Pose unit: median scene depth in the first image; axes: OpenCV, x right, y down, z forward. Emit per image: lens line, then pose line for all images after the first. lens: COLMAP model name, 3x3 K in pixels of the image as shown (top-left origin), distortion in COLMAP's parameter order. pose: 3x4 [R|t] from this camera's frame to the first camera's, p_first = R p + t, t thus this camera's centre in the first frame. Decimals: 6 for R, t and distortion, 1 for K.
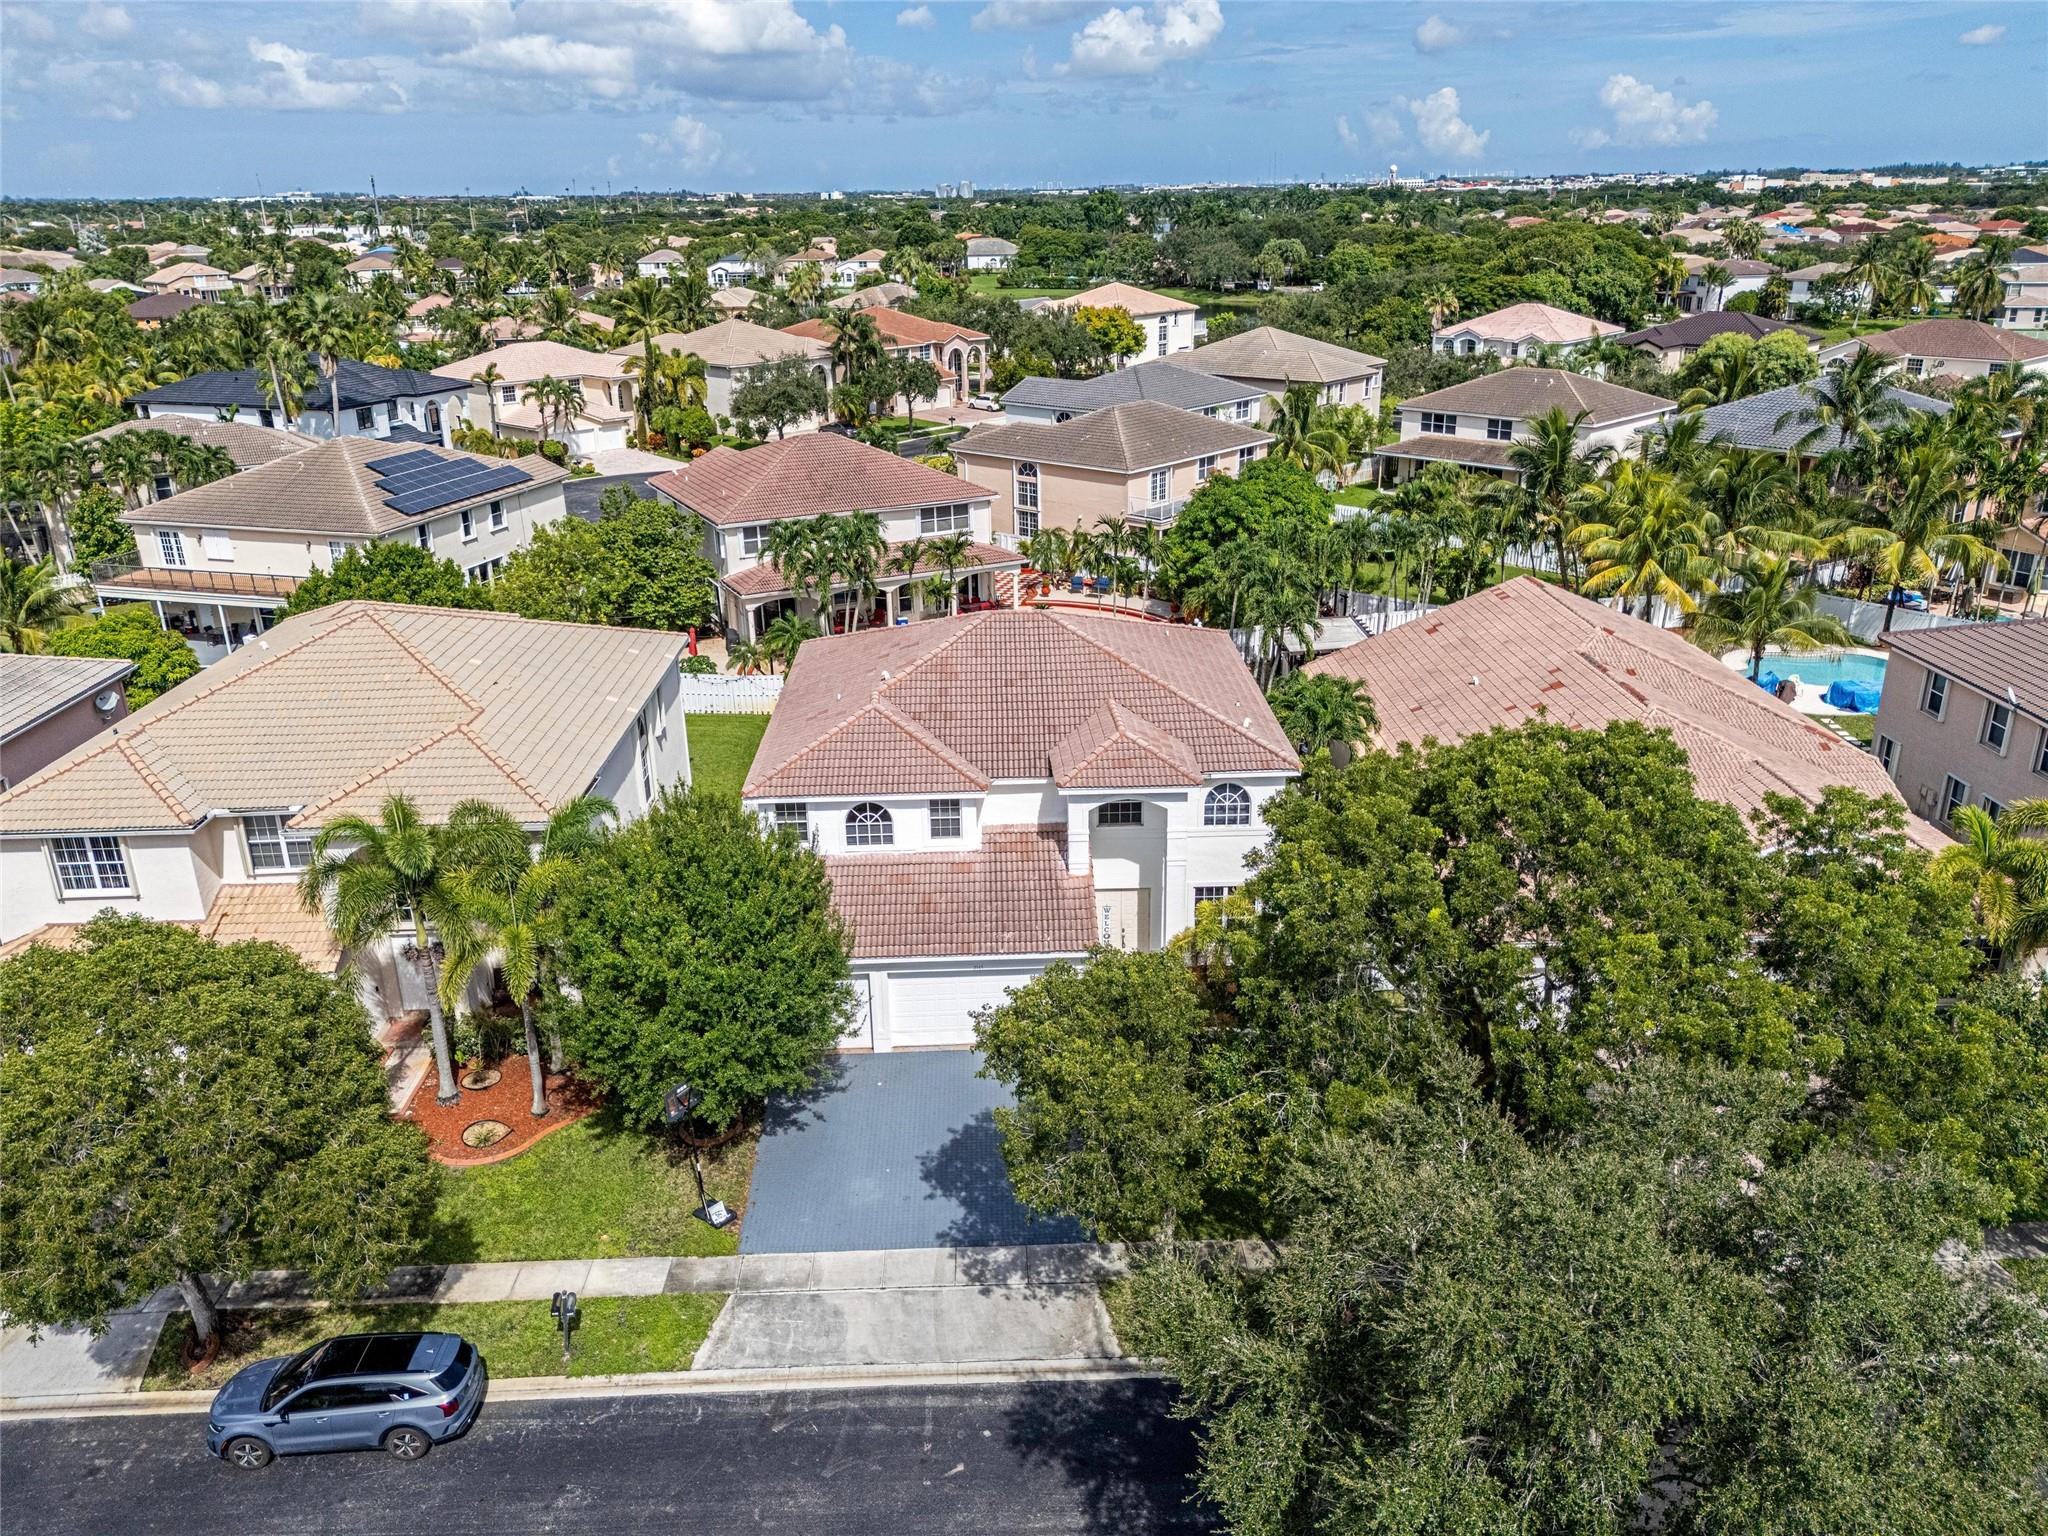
lens RADIAL K [[1453.2, 0, 1010.3], [0, 1453.2, 812.2], [0, 0, 1]] dist [0.179770, -0.000136]
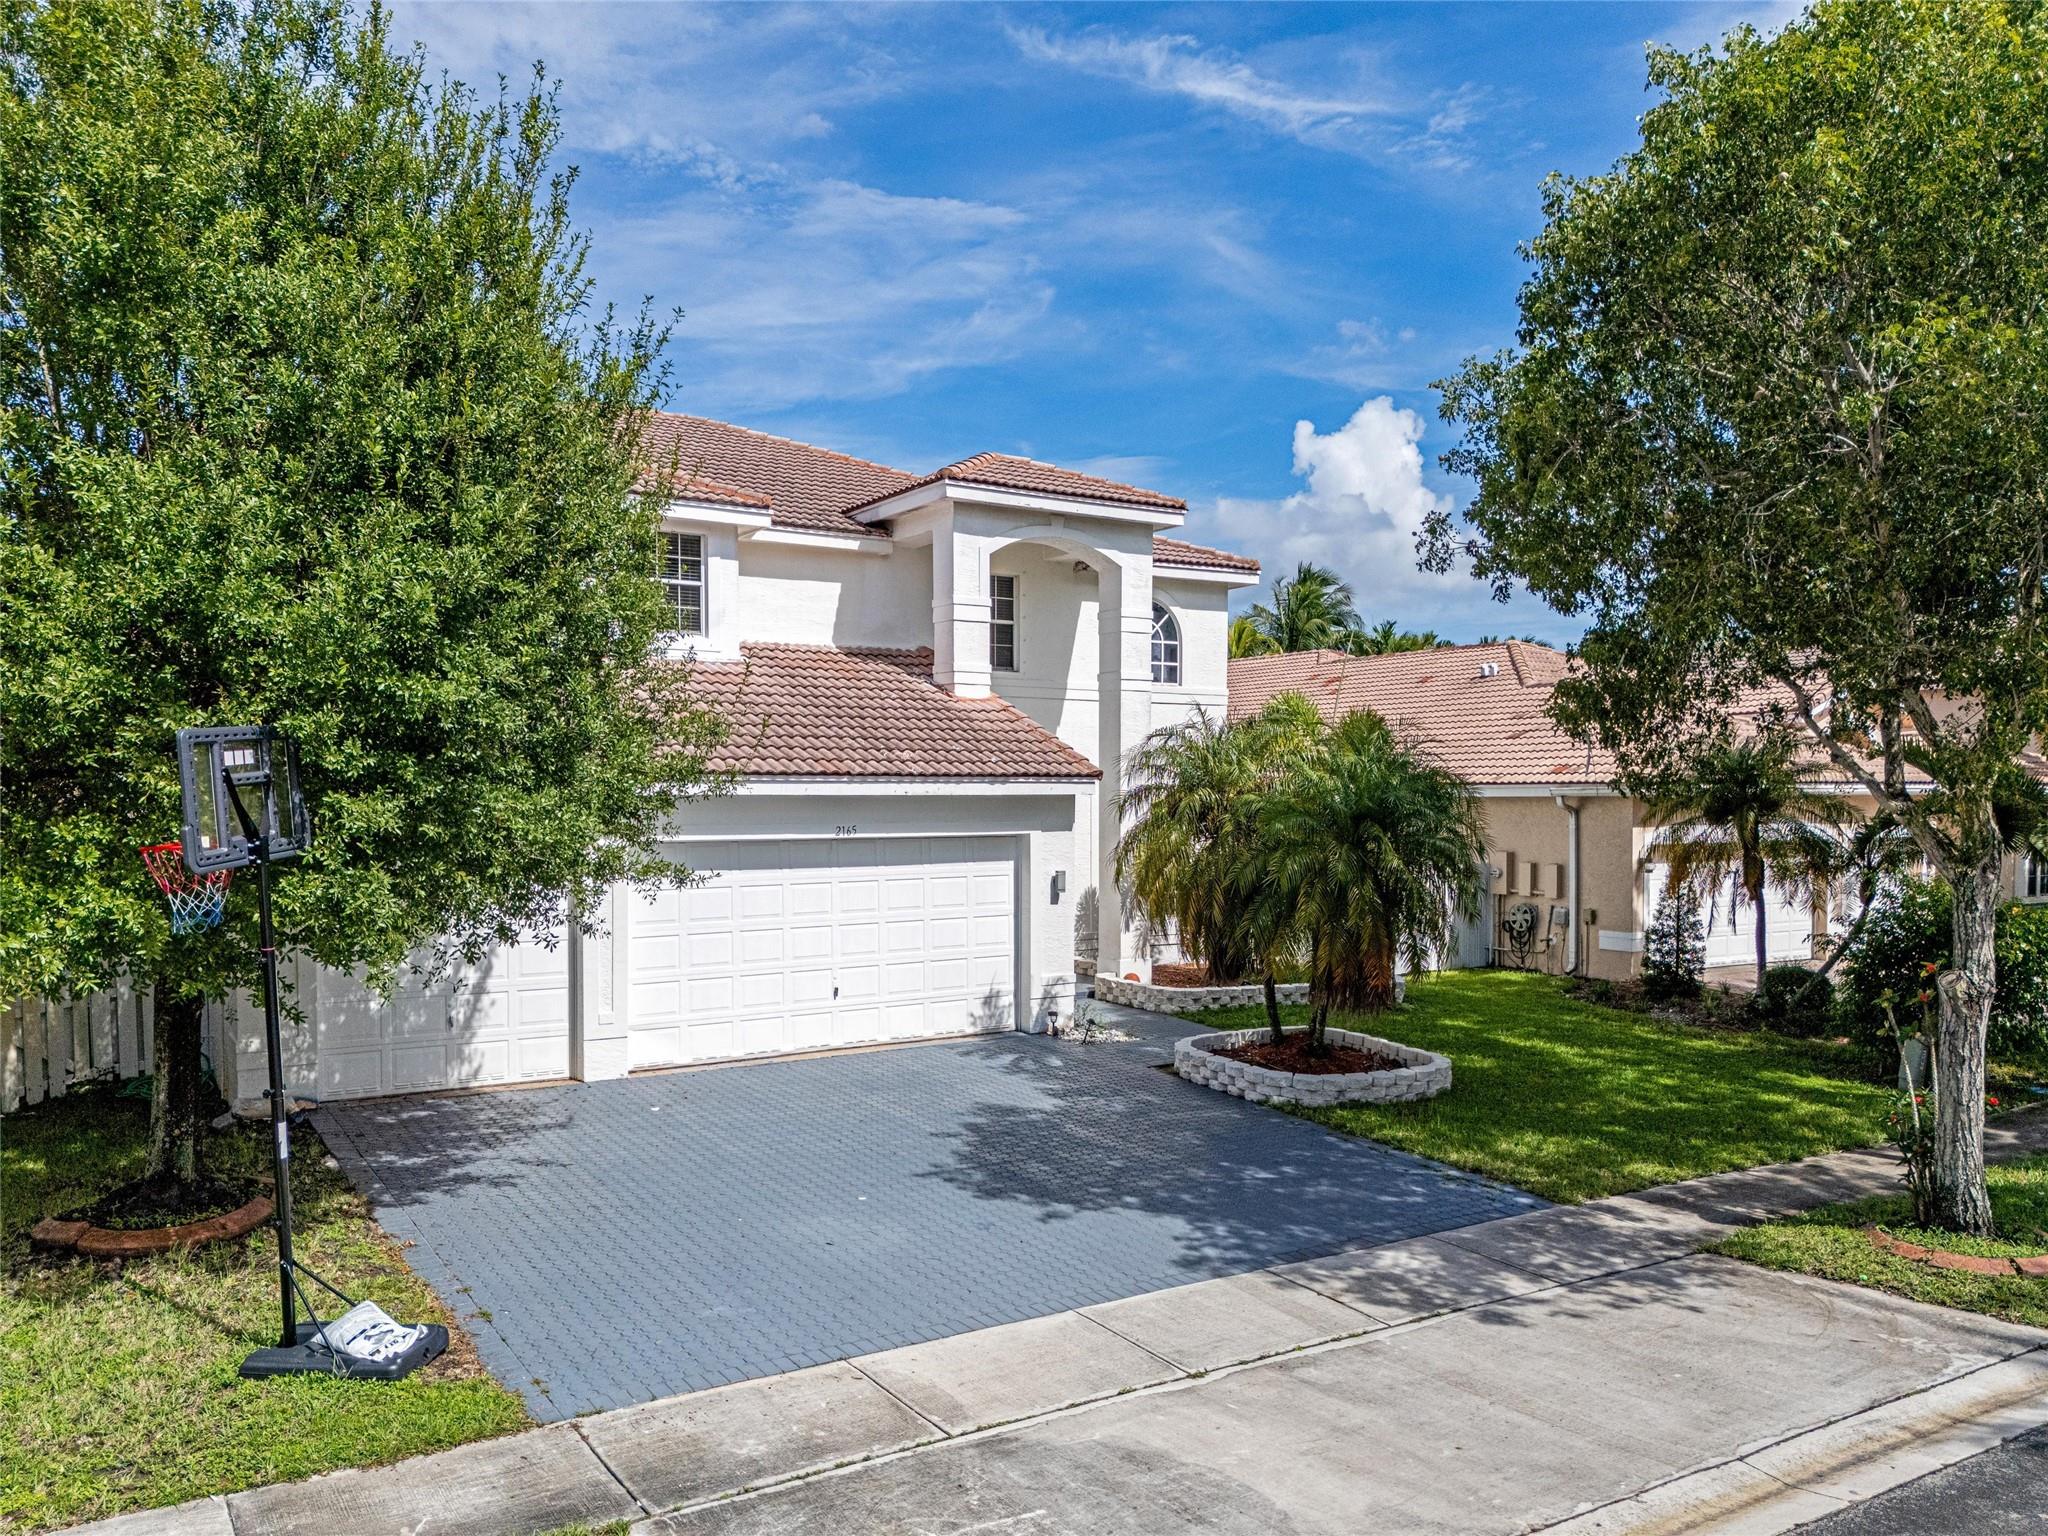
lens RADIAL K [[1528.5, 0, 1043.4], [0, 1528.5, 865.5], [0, 0, 1]] dist [0.094285, -0.090978]
pose [[0.853266, -0.005306, 0.521449, -0.221636], [0.178609, 0.942441, -0.282674, 0.272679], [-0.489935, 0.334332, 0.805100, 0.675366]]
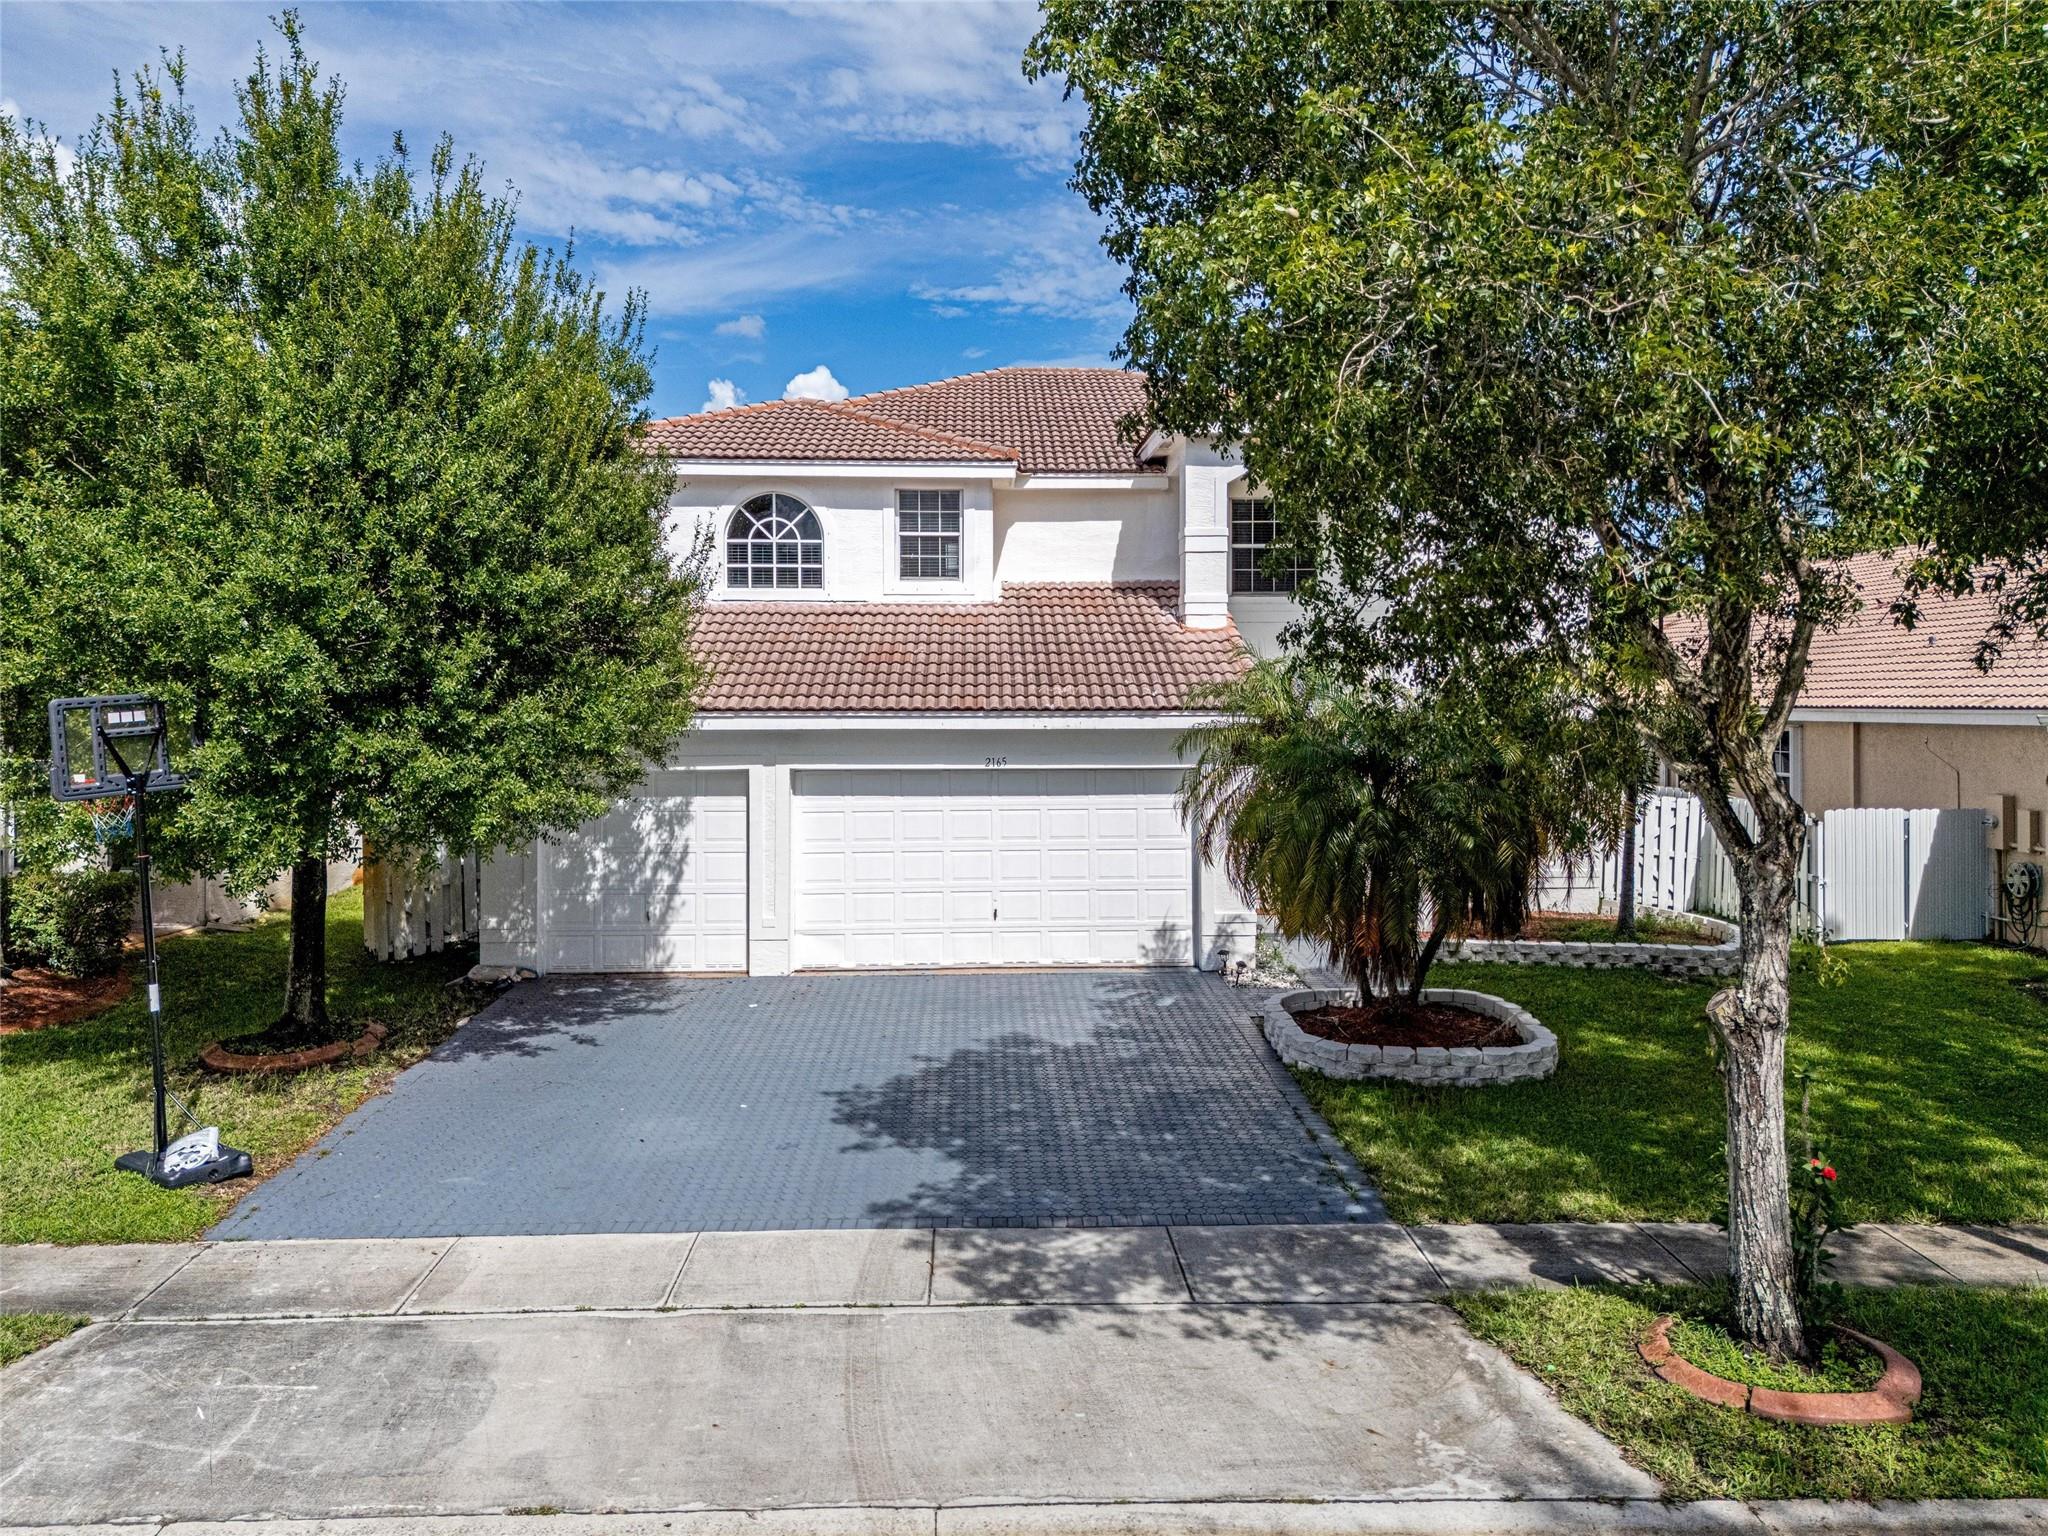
lens RADIAL K [[1499.0, 0, 1020.1], [0, 1499.0, 729.8], [0, 0, 1]] dist [0.072949, -0.058615]
pose [[0.999724, 0.017425, 0.015747, -0.023500], [-0.010694, 0.934677, -0.355338, 0.282776], [-0.020910, 0.355072, 0.934605, 0.618355]]
